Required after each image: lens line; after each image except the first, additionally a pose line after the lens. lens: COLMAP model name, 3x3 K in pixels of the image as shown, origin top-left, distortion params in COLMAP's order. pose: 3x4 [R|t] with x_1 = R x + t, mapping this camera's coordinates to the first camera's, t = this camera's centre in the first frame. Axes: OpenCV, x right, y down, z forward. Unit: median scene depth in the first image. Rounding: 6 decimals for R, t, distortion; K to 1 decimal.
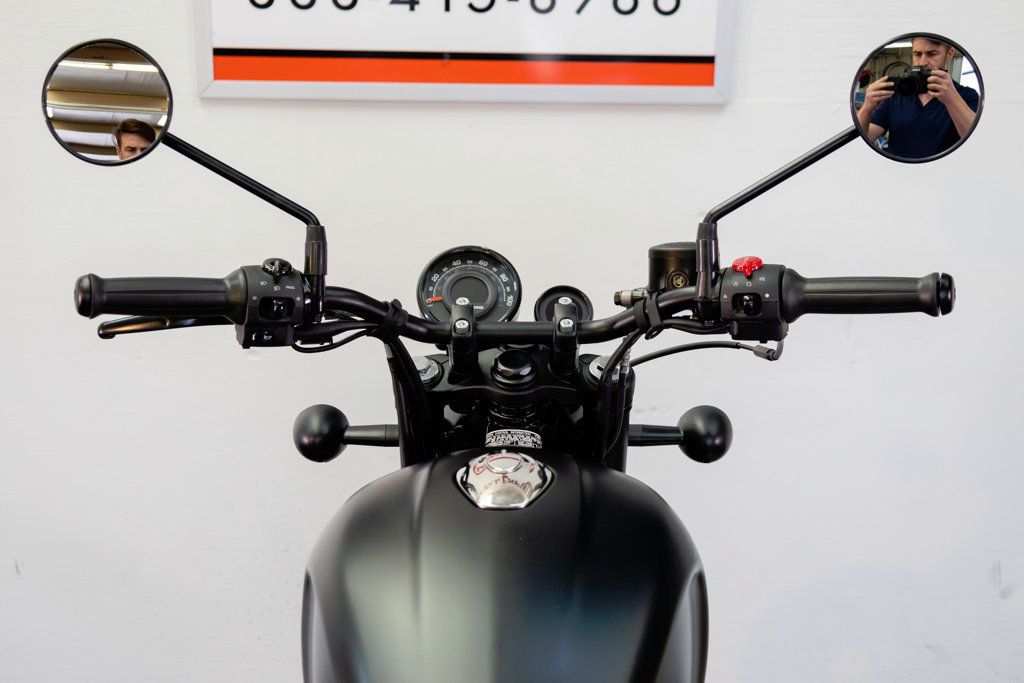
lens RADIAL K [[1438.2, 0, 514.5], [0, 1438.2, 340.0], [0, 0, 1]] dist [0.020648, -0.046641]
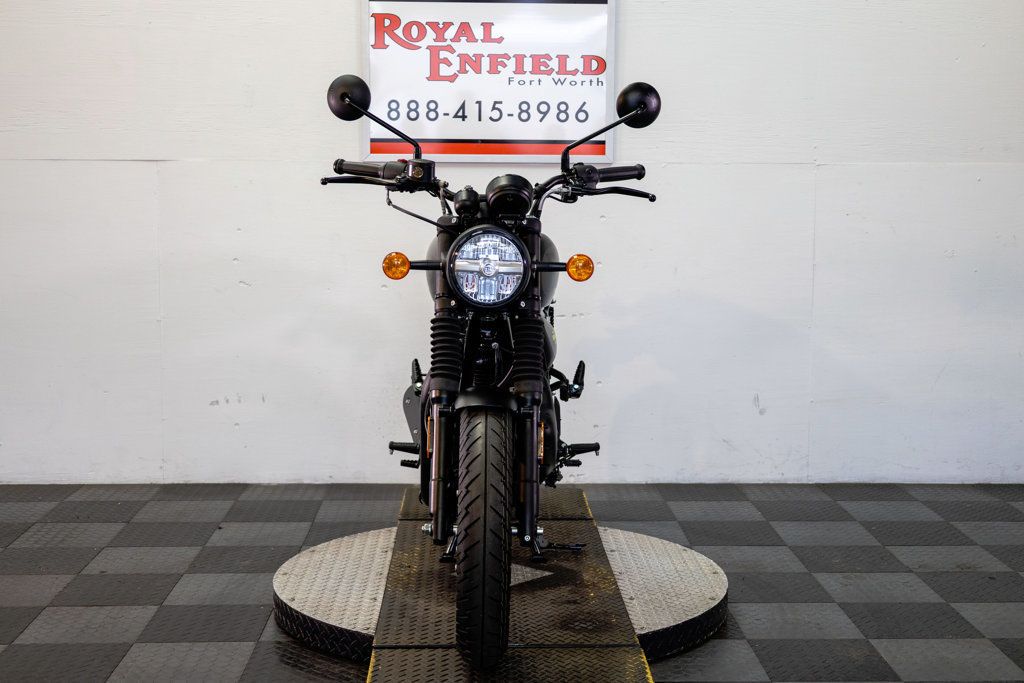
lens RADIAL K [[1426.0, 0, 512.0], [0, 1426.0, 341.5], [0, 0, 1]] dist [-0.000307, 0.027279]
pose [[0.999942, -0.006685, 0.008401, -0.032609], [0.007868, 0.988686, -0.149793, 0.731687], [-0.007304, 0.149850, 0.988682, -1.855227]]
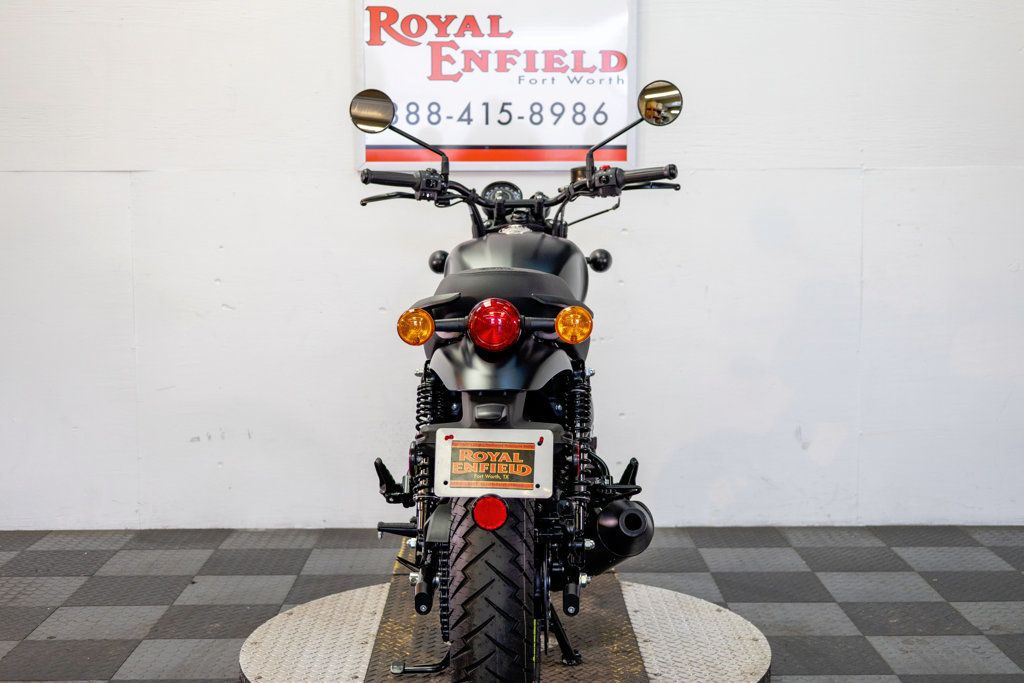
lens RADIAL K [[1438.2, 0, 514.5], [0, 1438.2, 340.0], [0, 0, 1]] dist [0.020648, -0.046641]
pose [[0.999816, -0.013240, -0.013876, 0.023527], [0.010742, 0.985949, -0.166701, 0.667687], [0.015888, 0.166521, 0.985910, -1.507882]]
